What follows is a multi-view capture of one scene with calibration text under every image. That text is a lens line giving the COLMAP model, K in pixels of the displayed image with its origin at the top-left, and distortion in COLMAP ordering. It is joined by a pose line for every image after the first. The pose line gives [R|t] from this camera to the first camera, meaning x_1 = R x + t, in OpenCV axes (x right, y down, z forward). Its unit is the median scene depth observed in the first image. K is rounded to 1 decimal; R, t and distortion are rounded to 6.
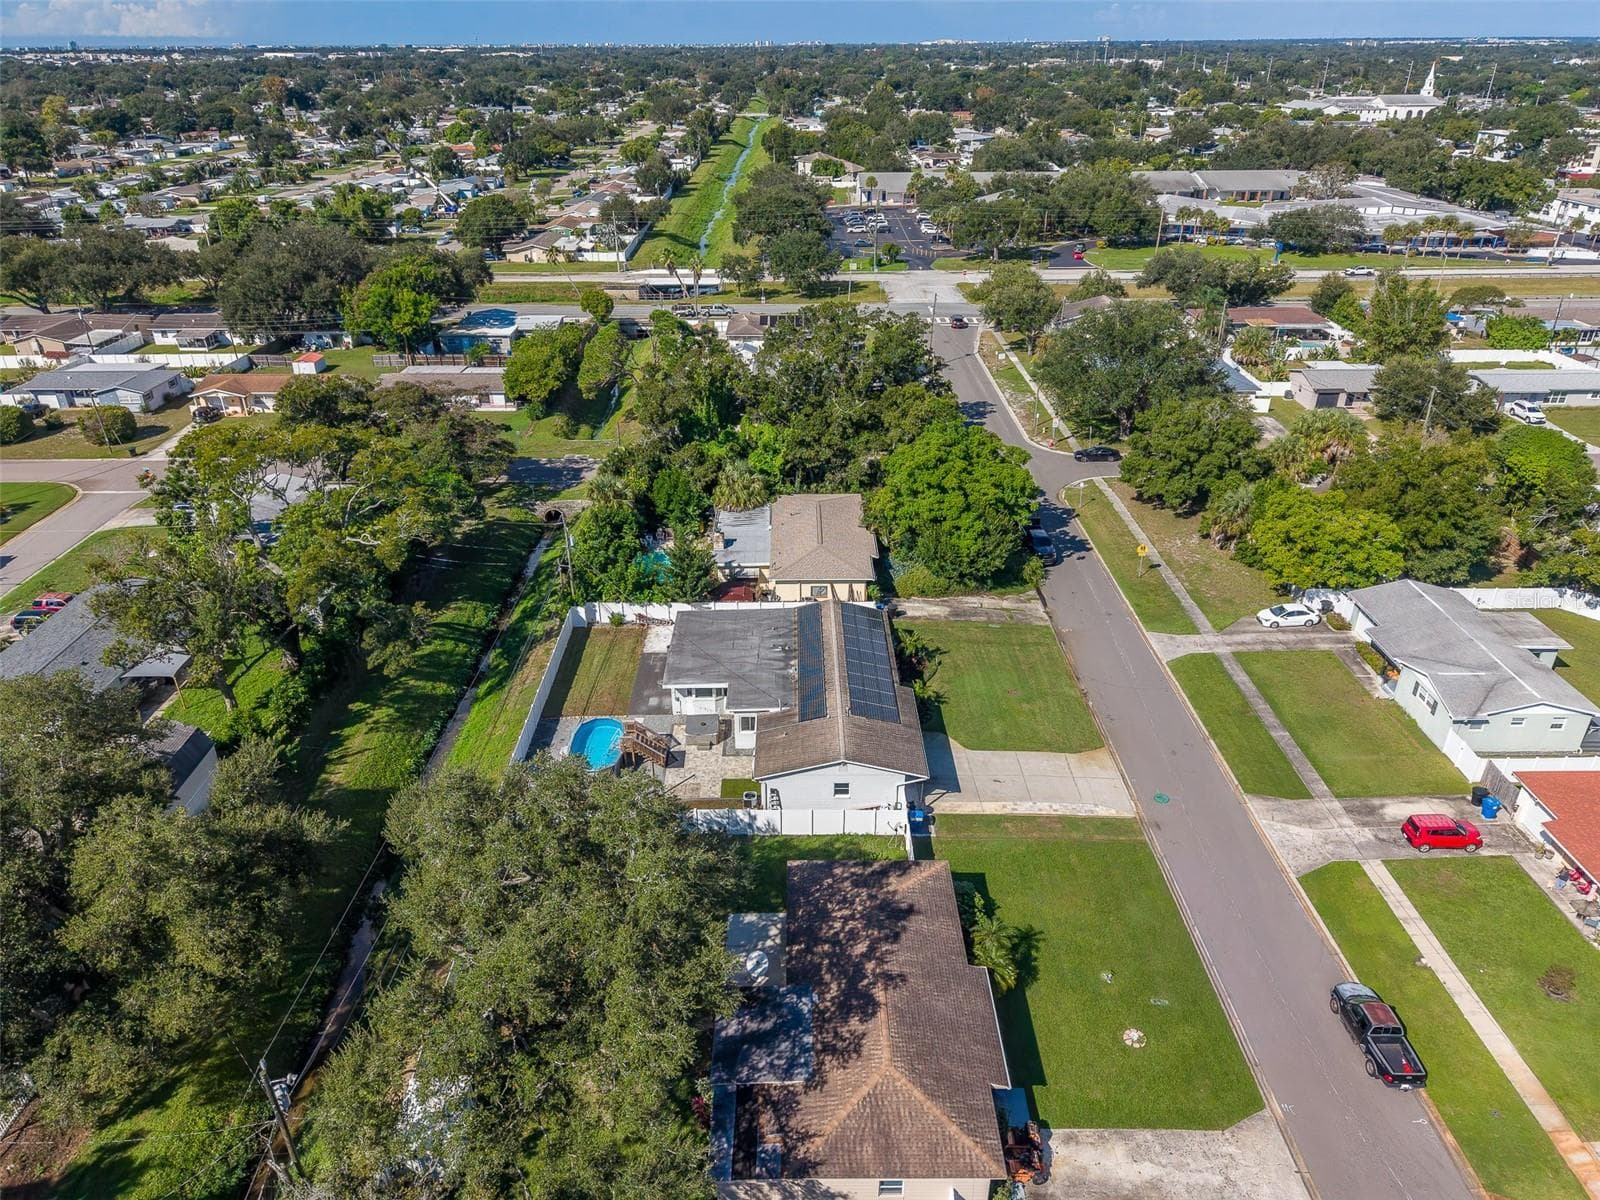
lens RADIAL K [[1067.8, 0, 800.0], [0, 1067.8, 600.0], [0, 0, 1]] dist [0.016096, -0.014773]
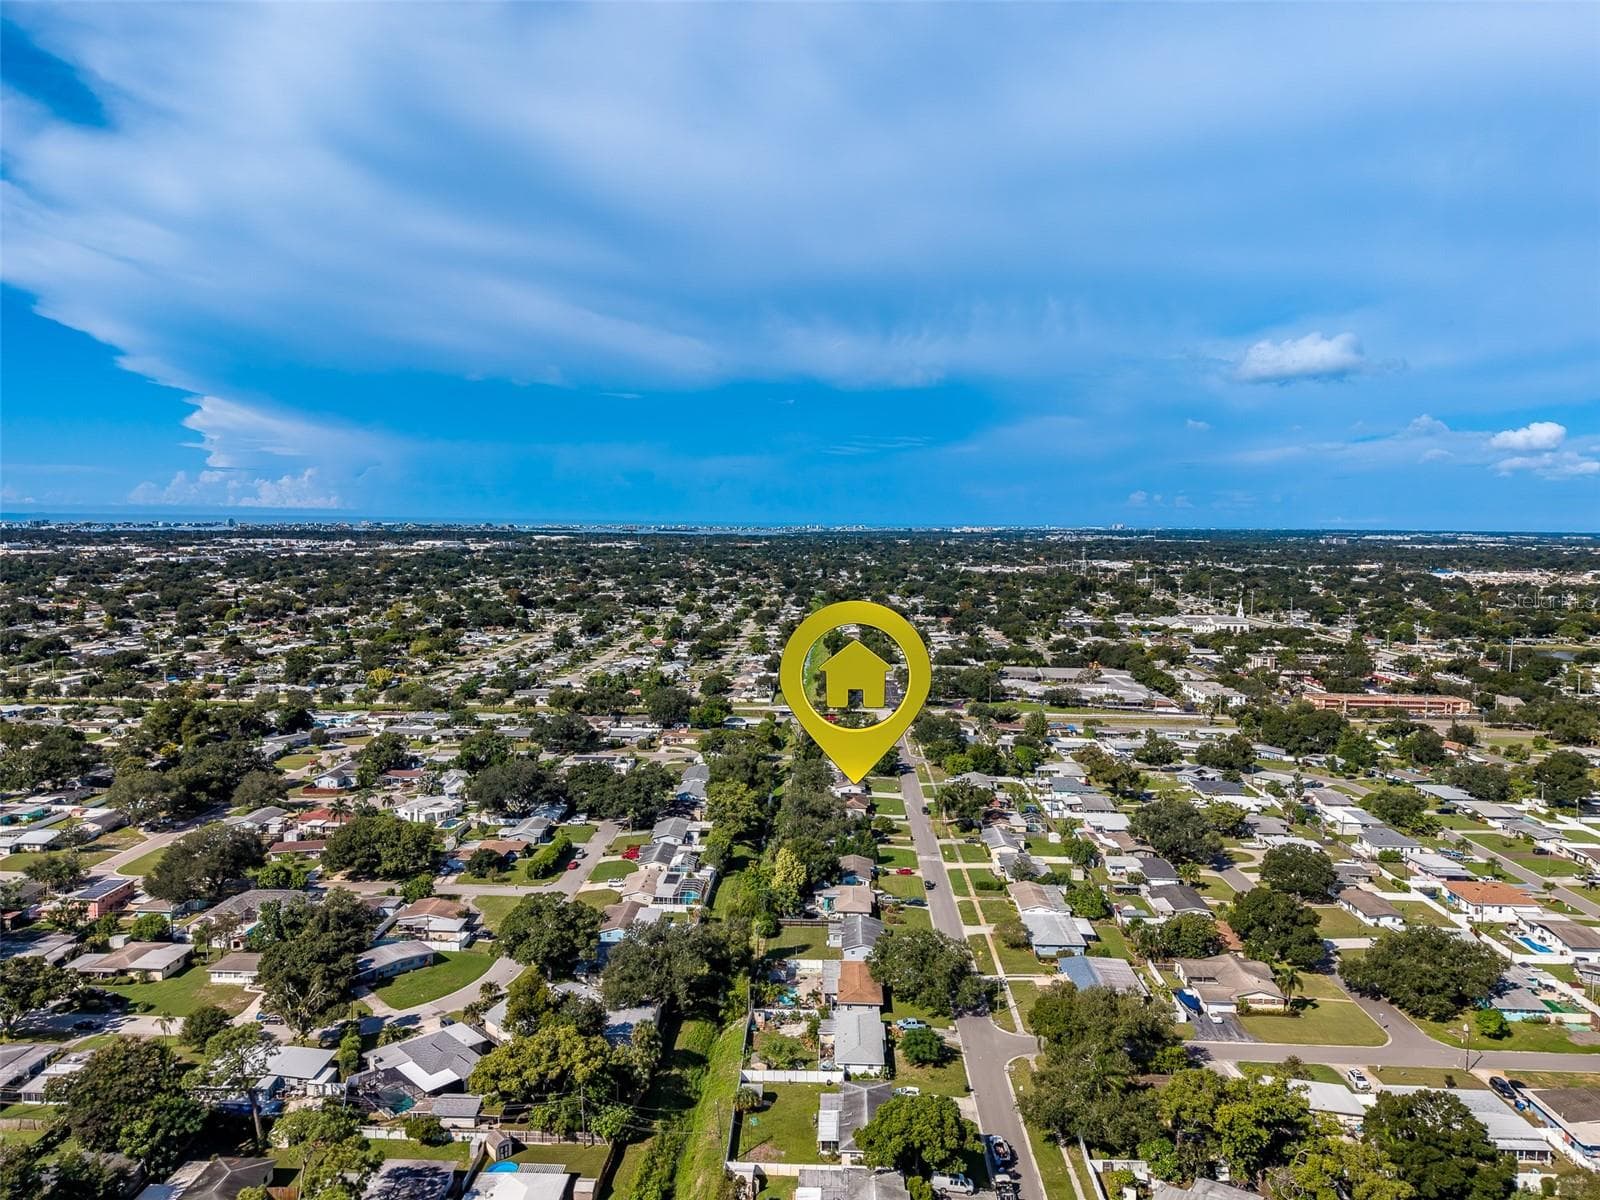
lens RADIAL K [[1067.8, 0, 800.0], [0, 1067.8, 600.0], [0, 0, 1]] dist [0.016096, -0.014773]
pose [[0.998831, 0.019328, -0.044302, 0.007696], [-0.035288, 0.917948, -0.395129, 0.613553], [0.033030, 0.396230, 0.917557, -1.898654]]
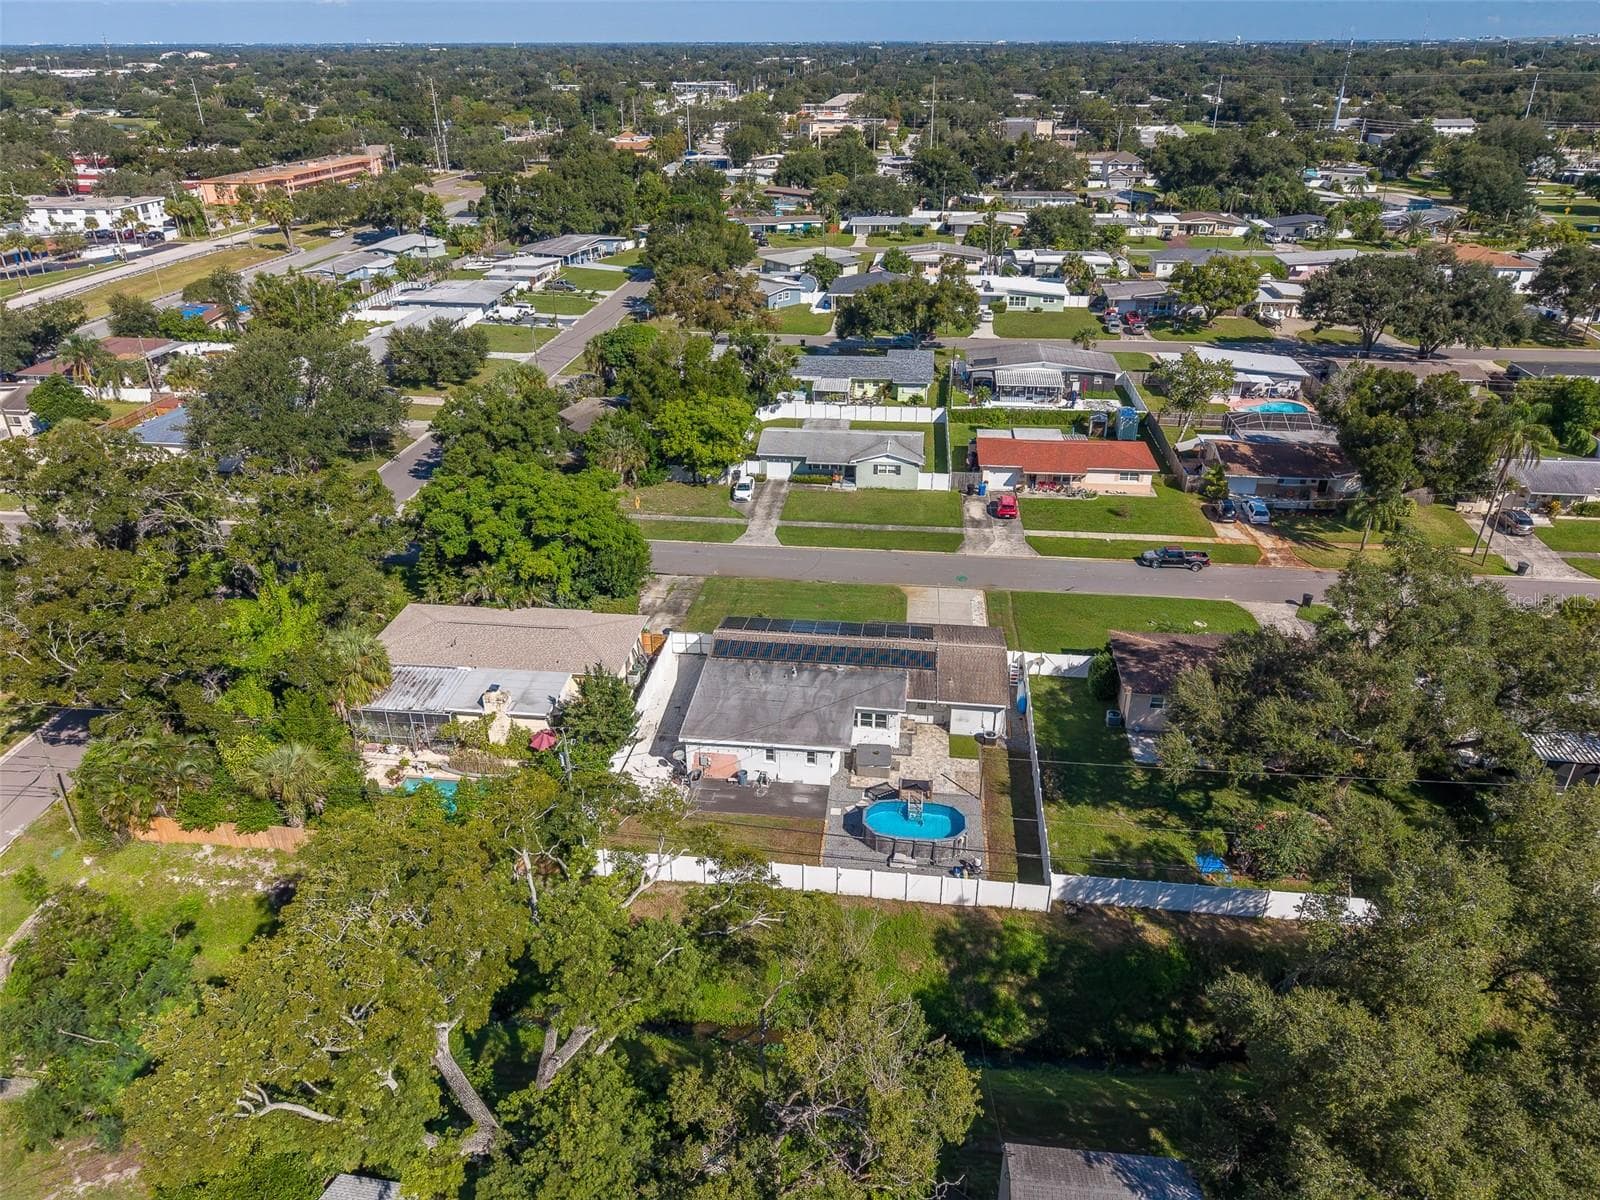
lens RADIAL K [[1069.5, 0, 800.0], [0, 1069.5, 600.0], [0, 0, 1]] dist [0.058777, -0.077440]
pose [[0.121604, -0.453975, 0.882677, -0.399410], [0.462970, 0.812558, 0.354130, -0.164645], [-0.877993, 0.365590, 0.308987, 0.328034]]
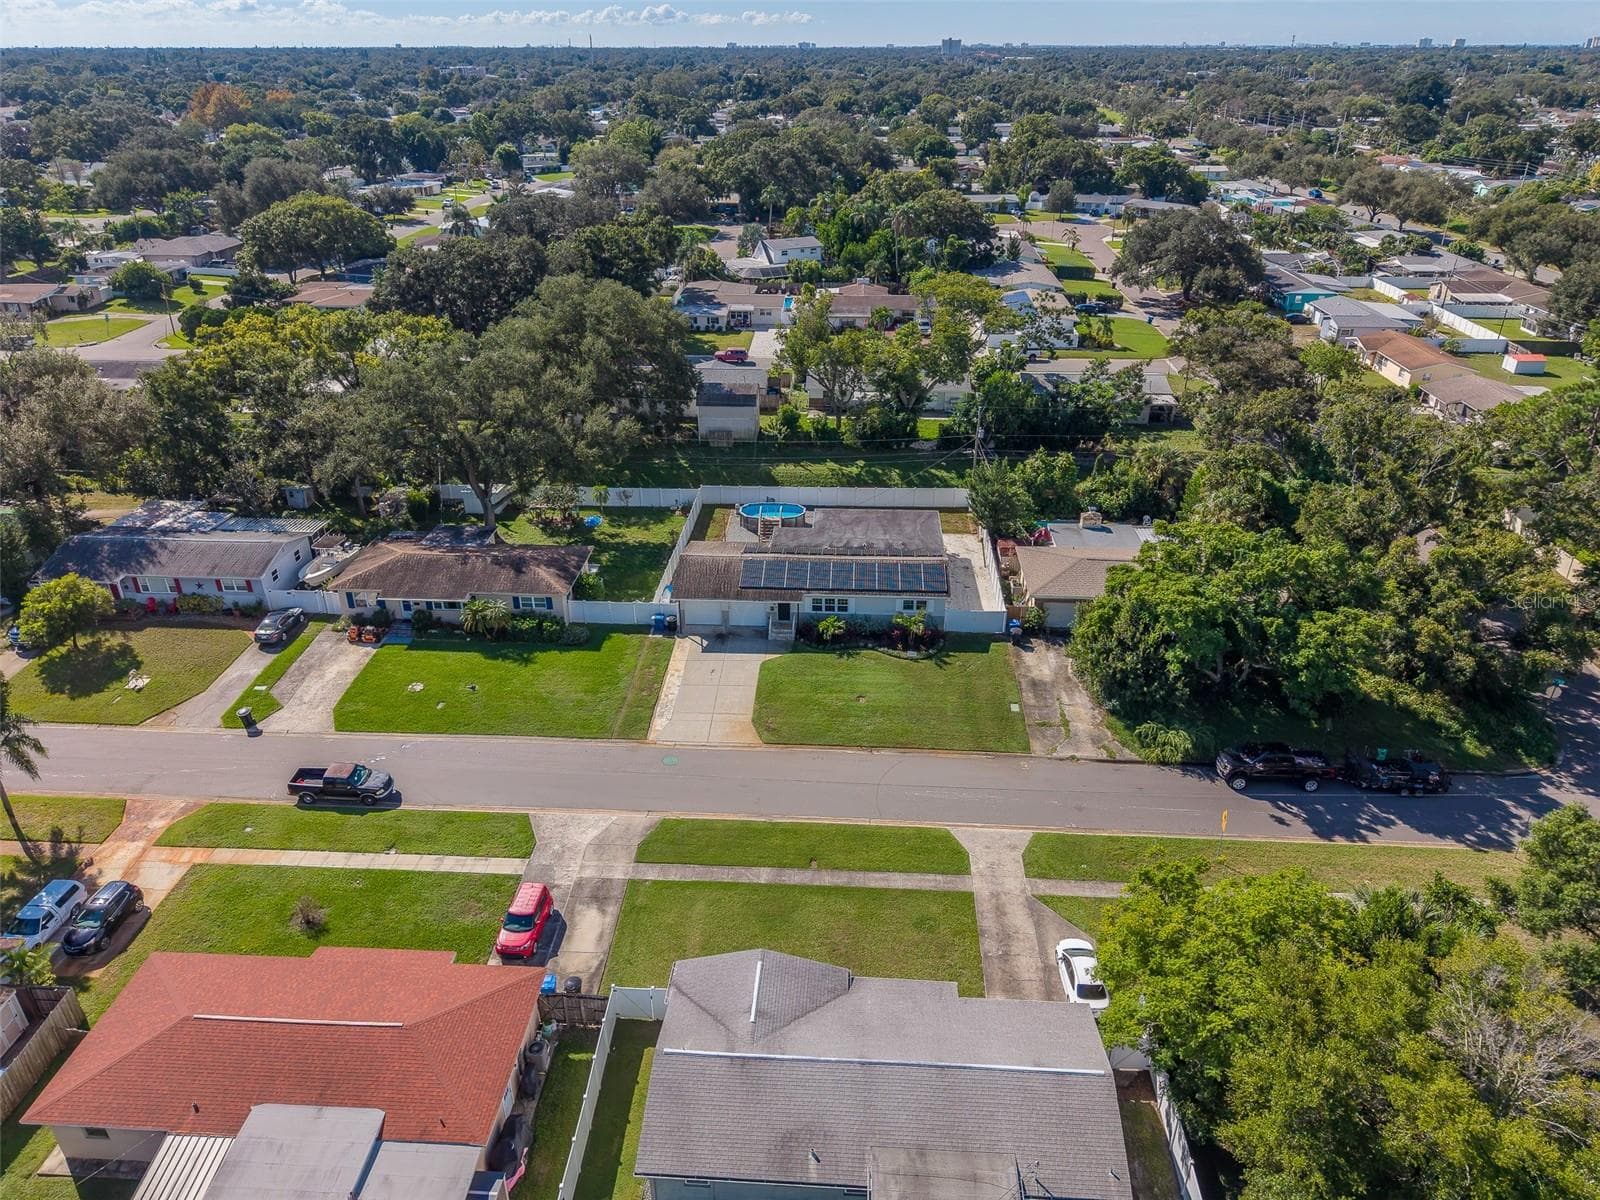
lens RADIAL K [[1067.8, 0, 800.0], [0, 1067.8, 600.0], [0, 0, 1]] dist [0.016096, -0.014773]
pose [[-0.063446, 0.462107, -0.884552, 0.484215], [-0.458887, 0.773573, 0.437044, -0.176983], [0.886227, 0.433637, 0.162975, 0.378481]]
